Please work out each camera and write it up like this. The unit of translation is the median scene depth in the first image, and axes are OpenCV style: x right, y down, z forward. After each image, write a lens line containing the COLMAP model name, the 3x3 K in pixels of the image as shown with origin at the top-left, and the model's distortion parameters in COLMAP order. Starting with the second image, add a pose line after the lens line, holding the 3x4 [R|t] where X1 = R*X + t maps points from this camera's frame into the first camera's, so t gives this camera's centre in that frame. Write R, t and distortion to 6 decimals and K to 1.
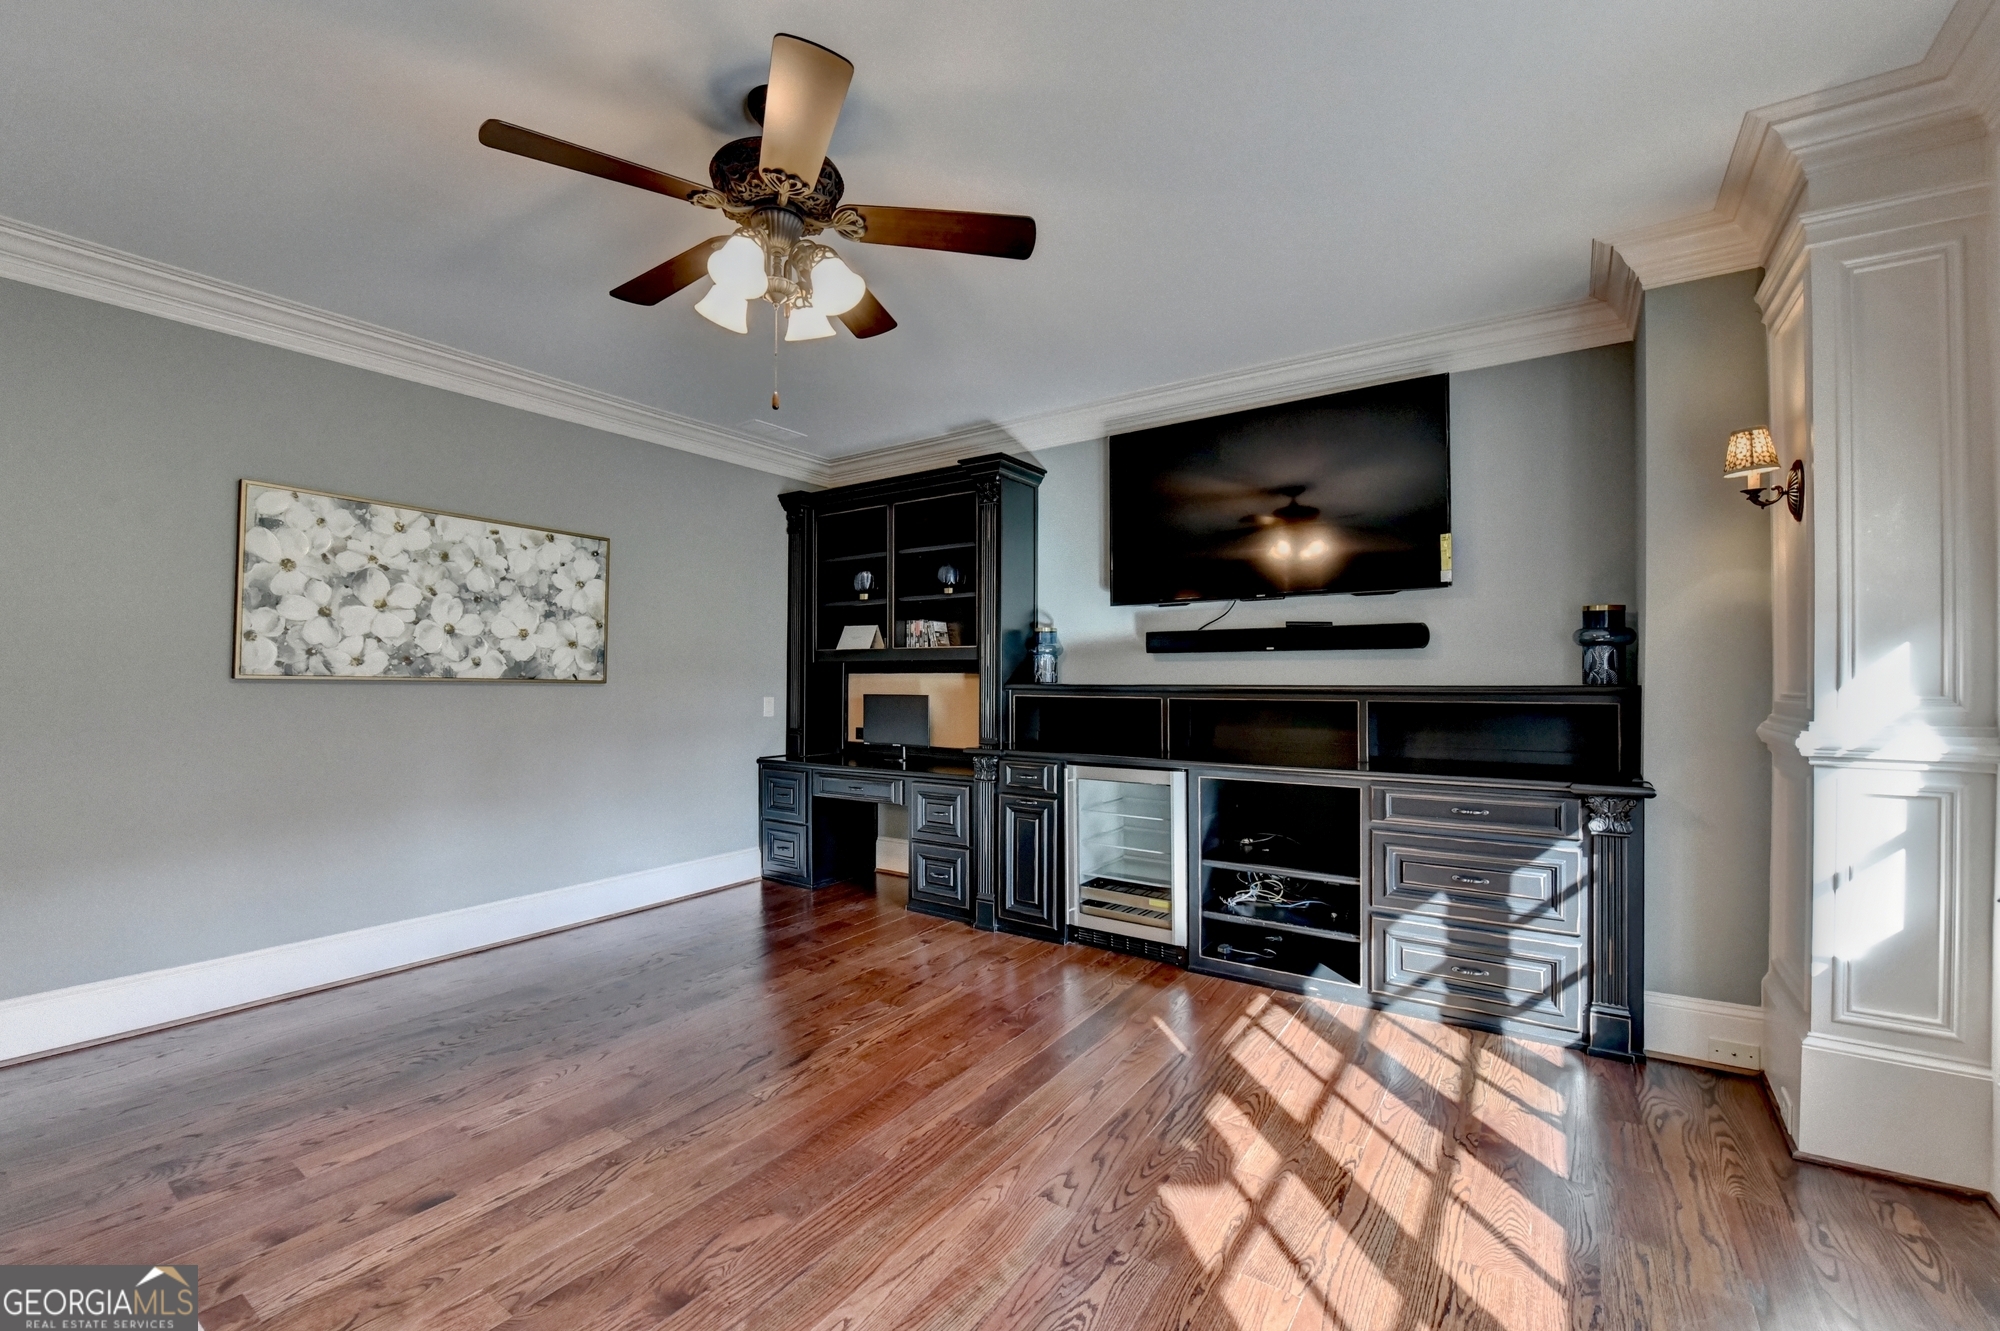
lens RADIAL K [[816.0, 0, 982.4], [0, 816.0, 678.4], [0, 0, 1]] dist [-0.020907, -0.000369]
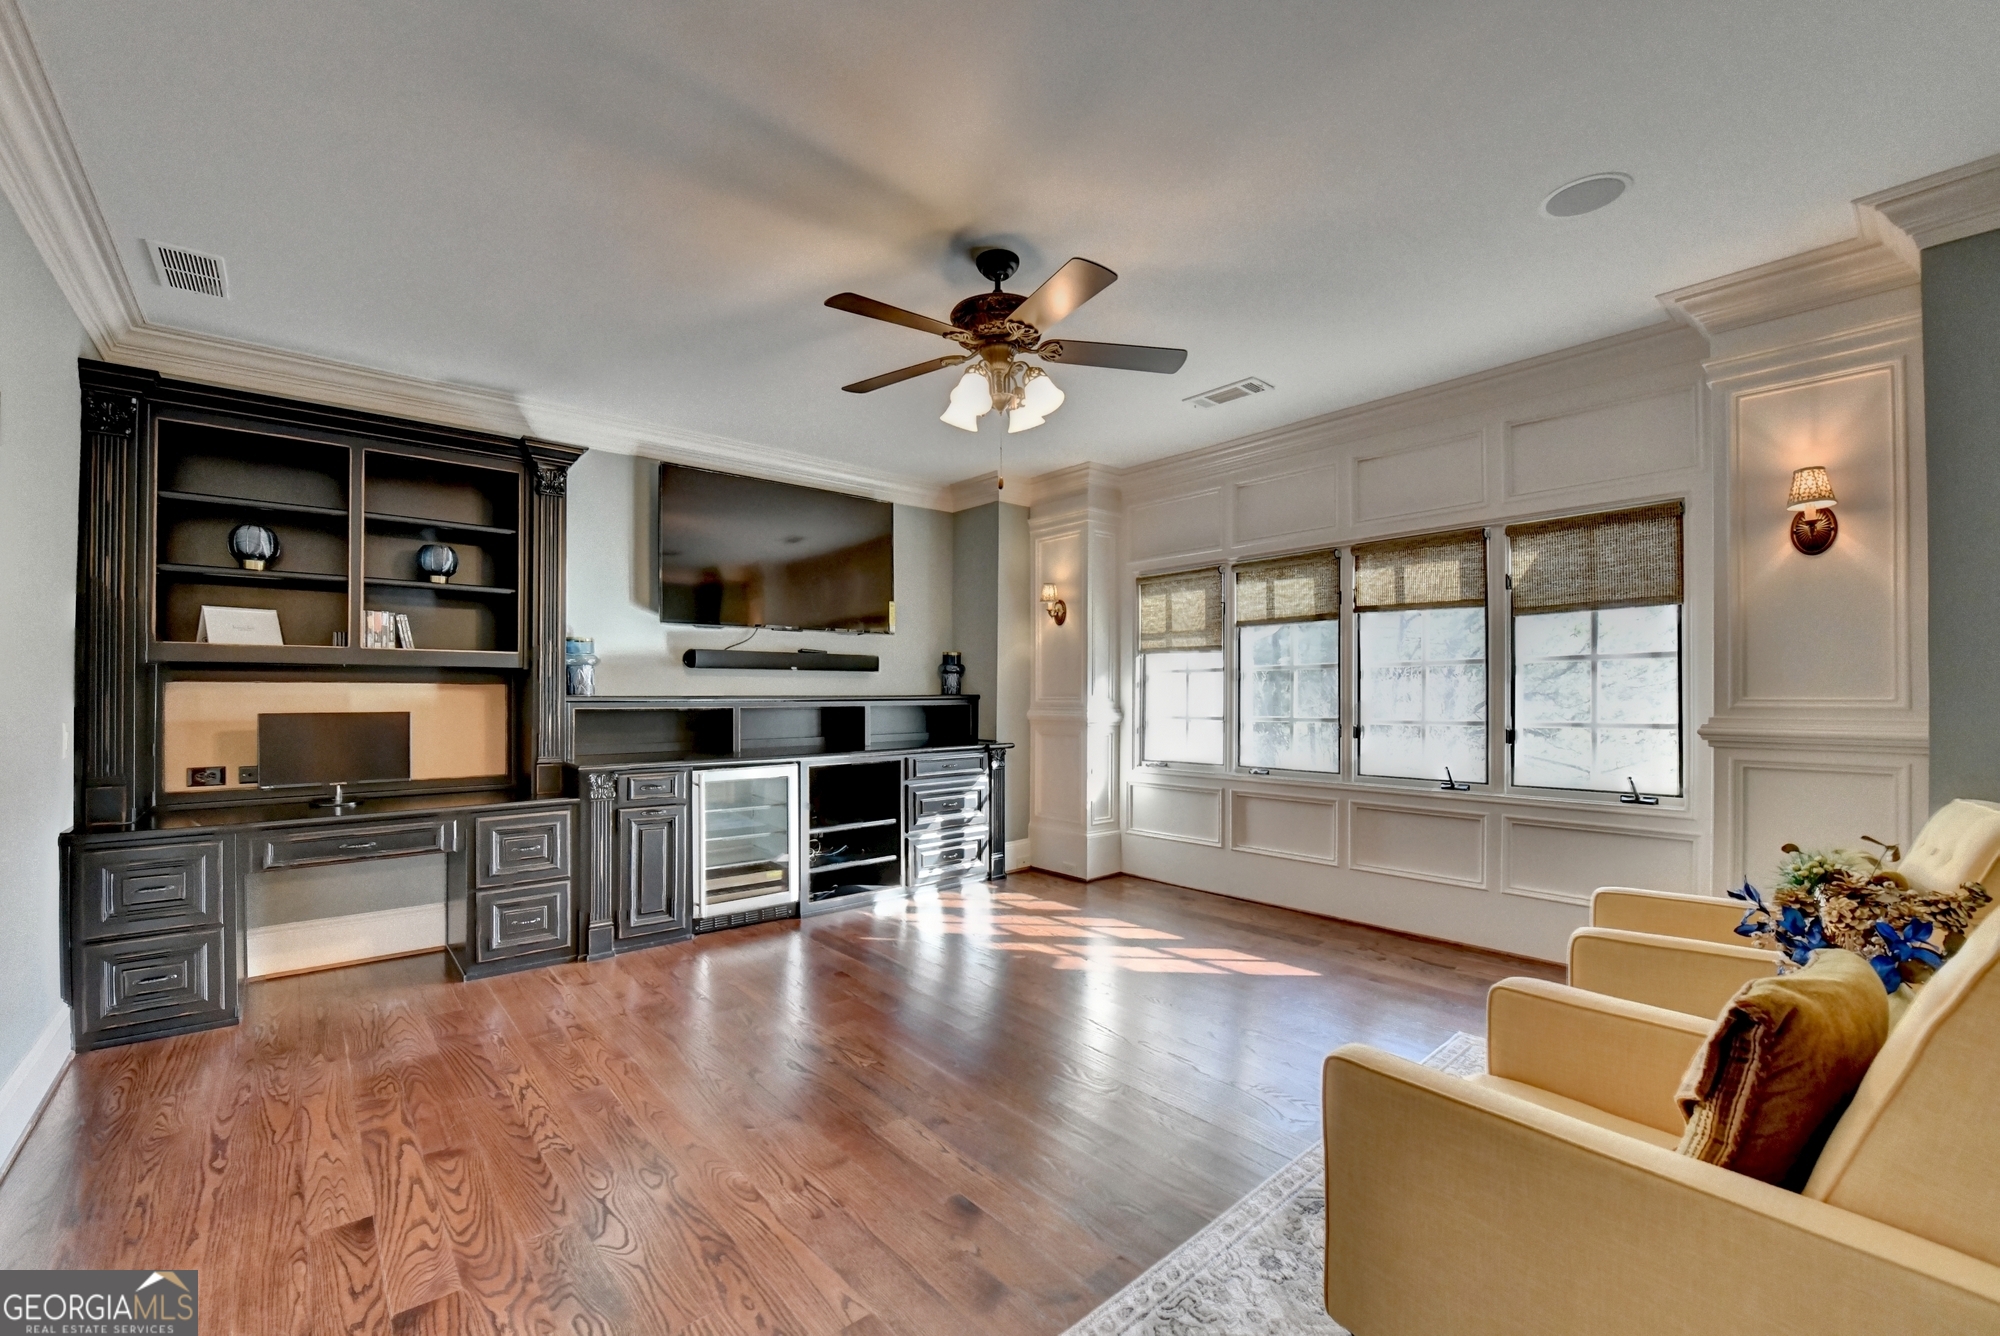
lens RADIAL K [[816.0, 0, 982.4], [0, 816.0, 680.9], [0, 0, 1]] dist [-0.020907, -0.000369]
pose [[0.255457, 0.016931, 0.966672, -0.949570], [0.004163, 0.999818, -0.018612, 0.012121], [-0.966811, 0.008779, 0.255340, 0.407939]]
